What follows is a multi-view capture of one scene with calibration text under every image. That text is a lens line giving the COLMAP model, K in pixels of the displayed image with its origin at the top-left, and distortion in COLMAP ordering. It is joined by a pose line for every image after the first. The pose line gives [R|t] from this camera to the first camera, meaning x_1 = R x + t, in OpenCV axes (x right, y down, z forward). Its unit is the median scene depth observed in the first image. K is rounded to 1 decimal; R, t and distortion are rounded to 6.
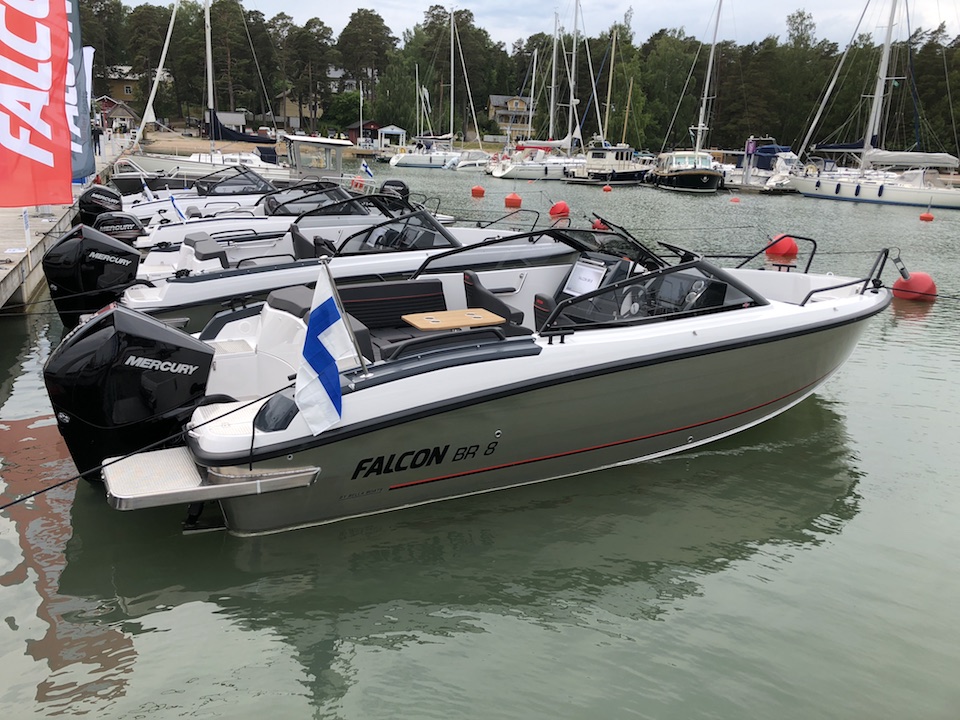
lens RADIAL K [[766.4, 0, 479.1], [0, 766.4, 367.4], [0, 0, 1]] dist [0.012427, -0.002757]
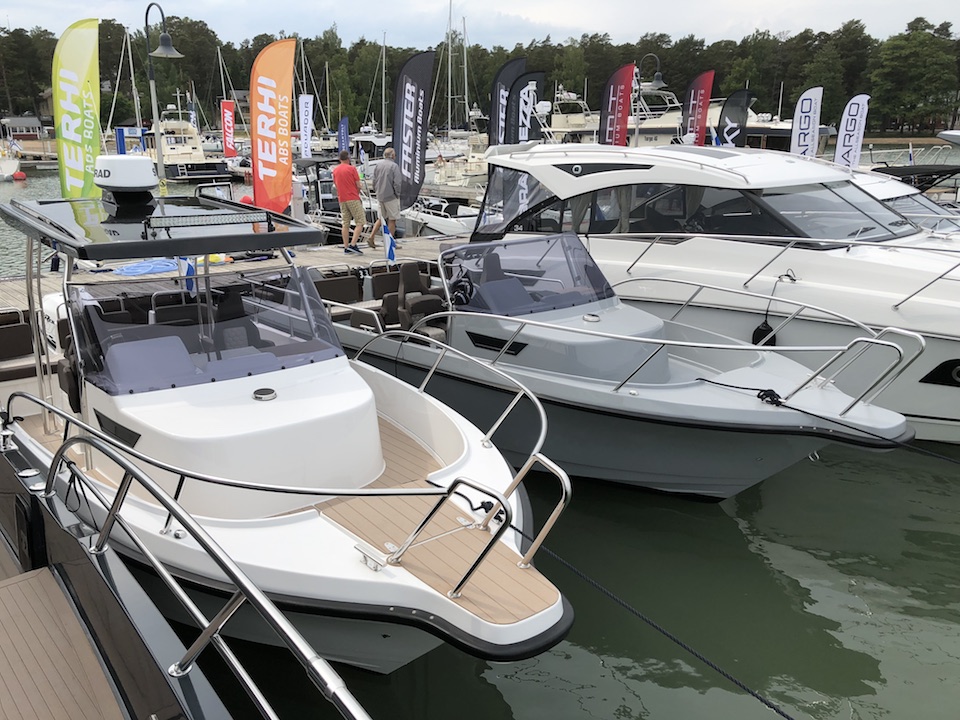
lens RADIAL K [[766.4, 0, 479.1], [0, 766.4, 367.4], [0, 0, 1]] dist [0.012427, -0.002757]
pose [[0.943765, -0.139581, 0.299709, -0.052836], [0.131691, 0.990201, 0.046473, 0.095252], [-0.303259, -0.004391, 0.952898, -0.361558]]
